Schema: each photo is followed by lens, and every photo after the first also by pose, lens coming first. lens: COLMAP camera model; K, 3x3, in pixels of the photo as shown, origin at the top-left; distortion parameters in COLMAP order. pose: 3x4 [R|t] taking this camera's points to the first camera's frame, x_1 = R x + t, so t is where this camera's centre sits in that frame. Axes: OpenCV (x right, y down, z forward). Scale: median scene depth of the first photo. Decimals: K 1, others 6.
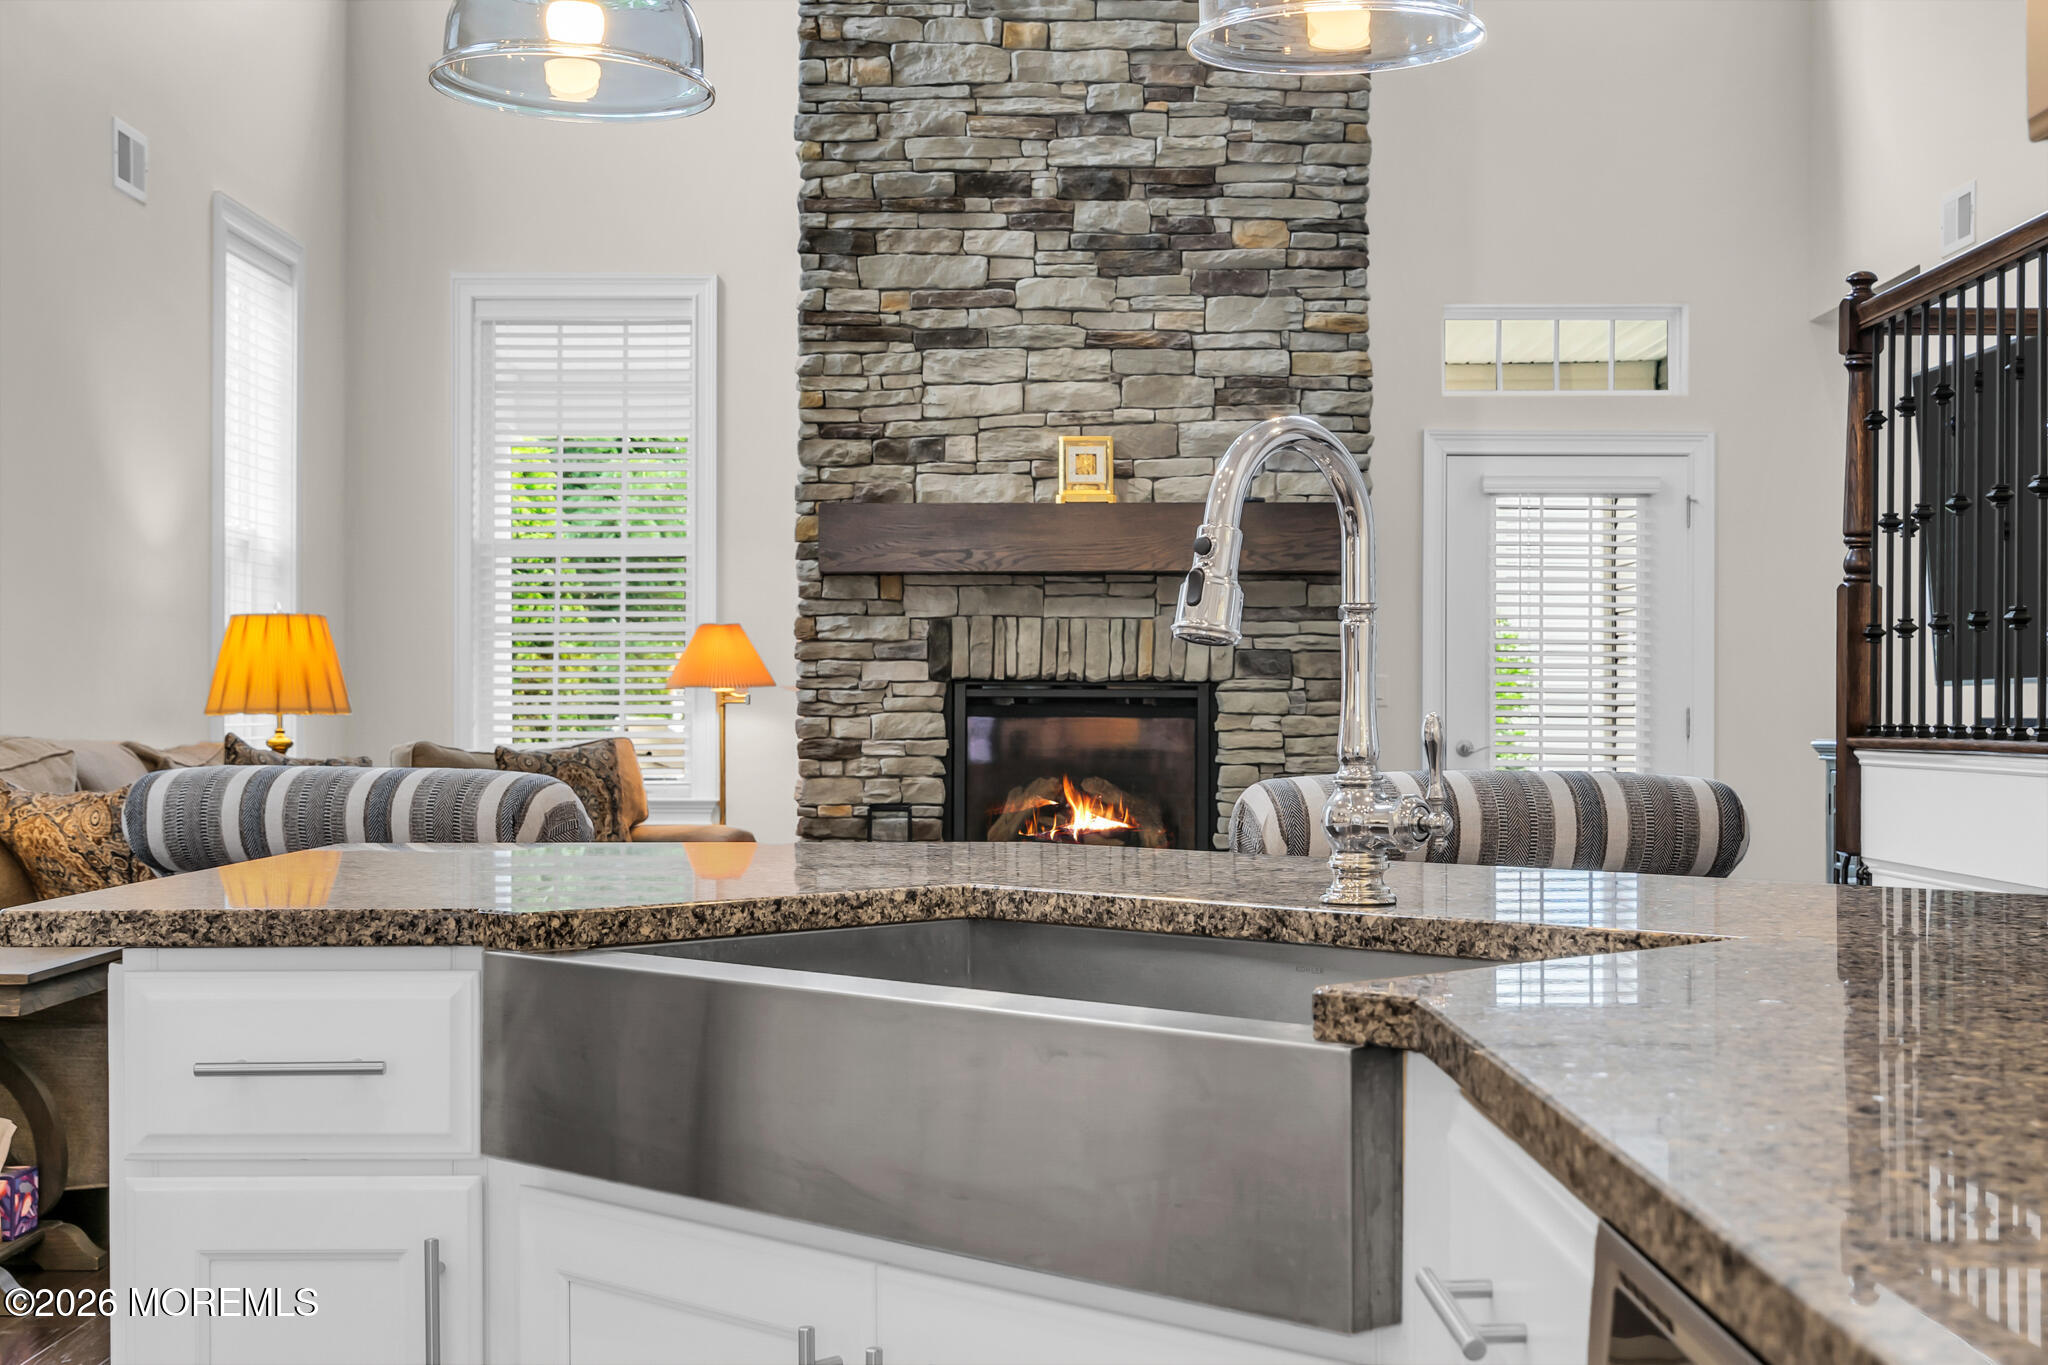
lens RADIAL K [[2731.1, 0, 1023.1], [0, 2731.1, 685.8], [0, 0, 1]] dist [0.027341, 0.000000]
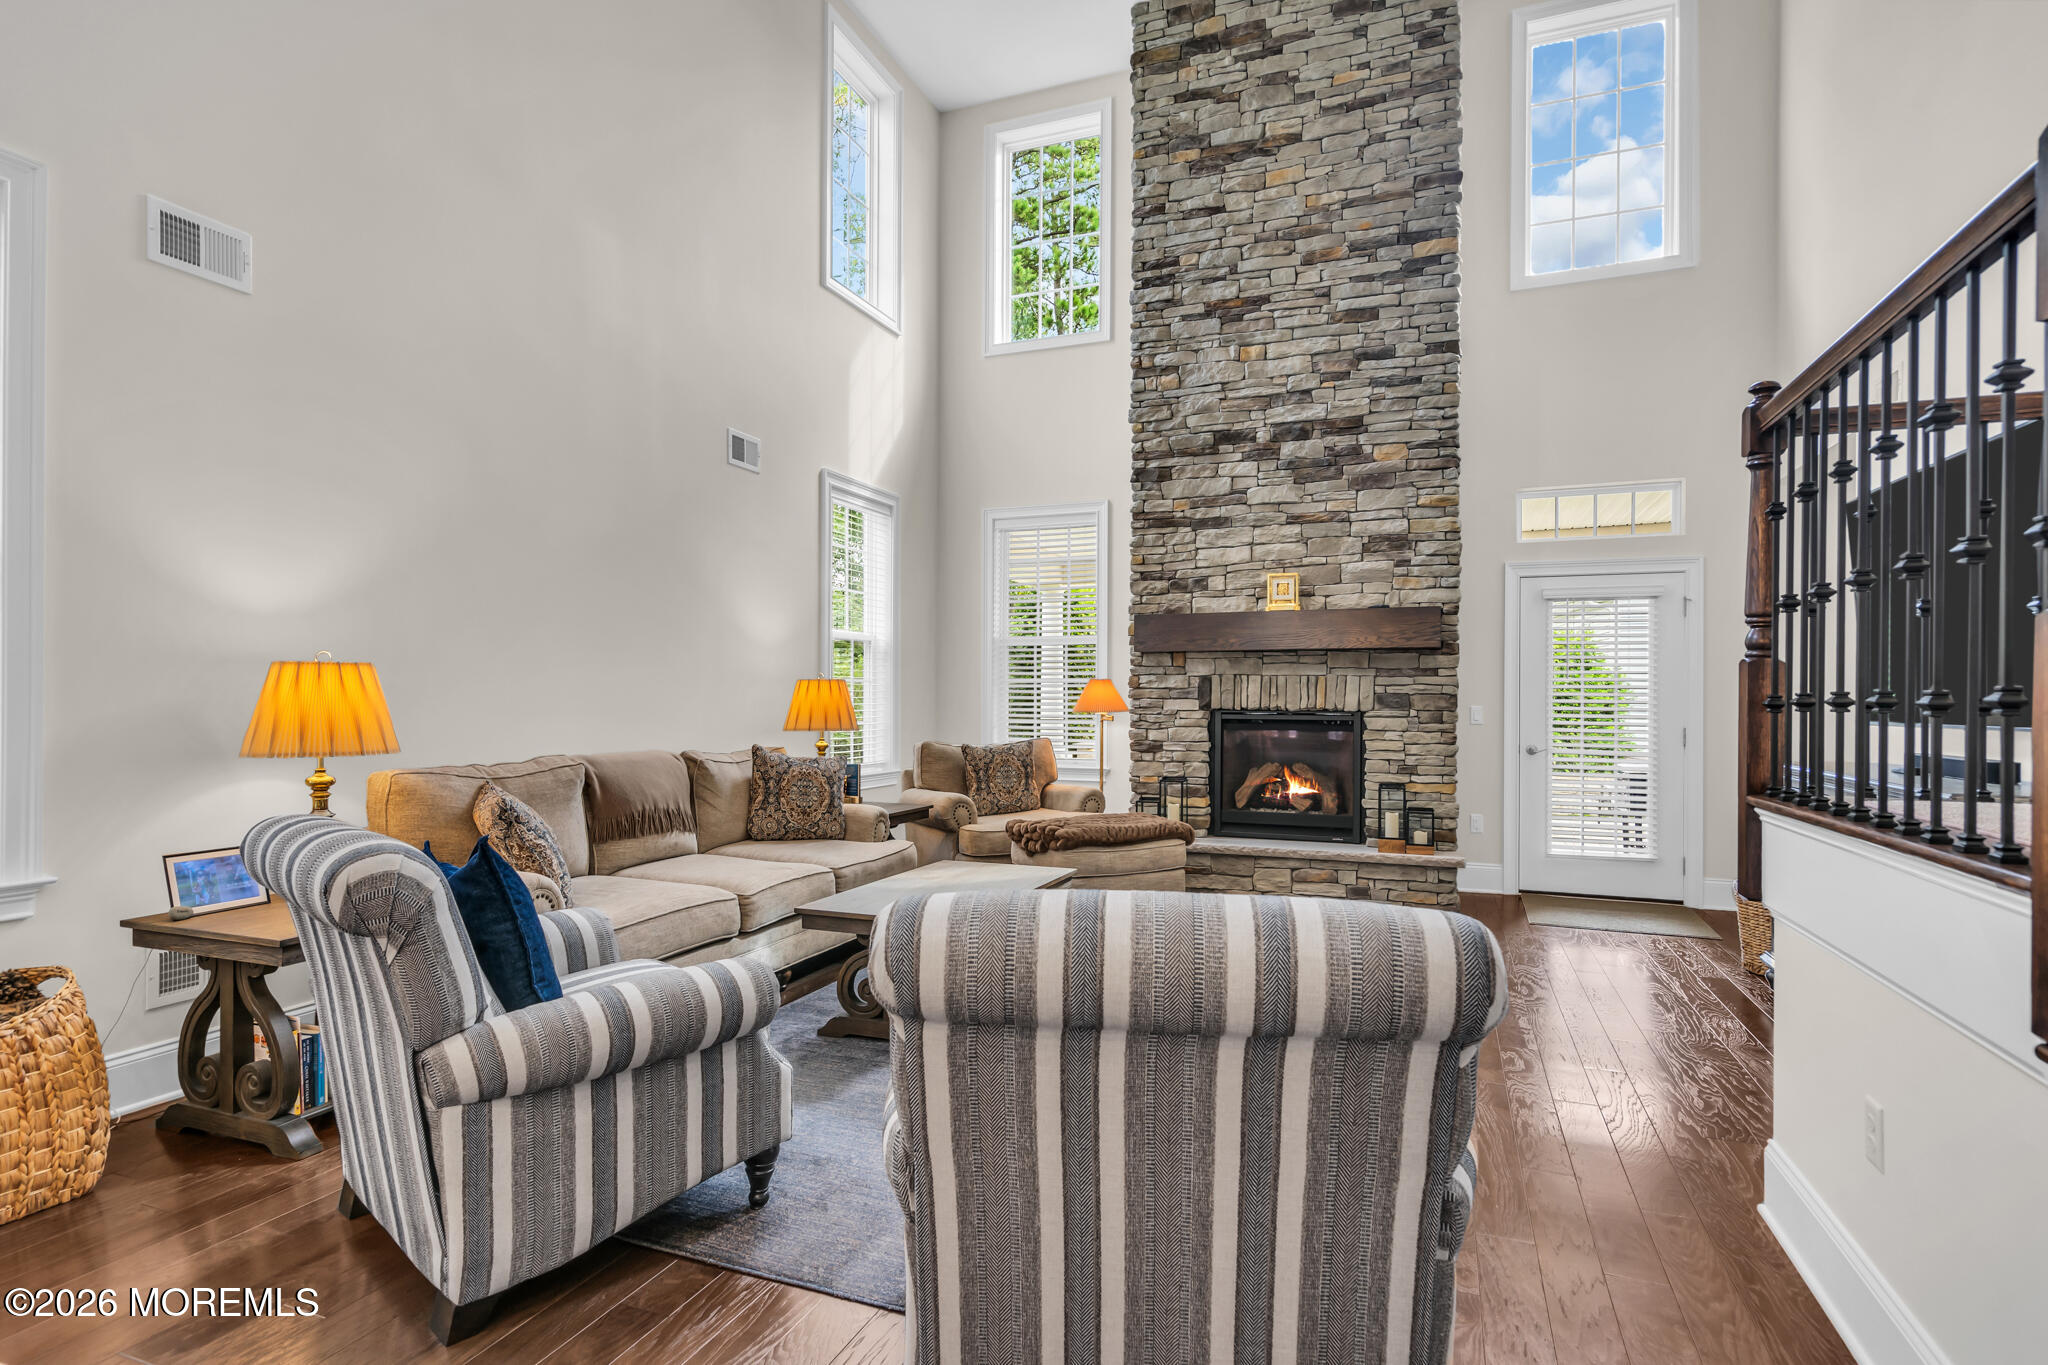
lens RADIAL K [[1044.5, 0, 1024.6], [0, 1044.5, 693.3], [0, 0, 1]] dist [0.000587, 0.002631]
pose [[0.932335, 0.001305, -0.361593, 0.110224], [-0.000449, 0.999997, 0.002451, -0.014827], [0.361595, -0.002123, 0.932333, 0.302326]]
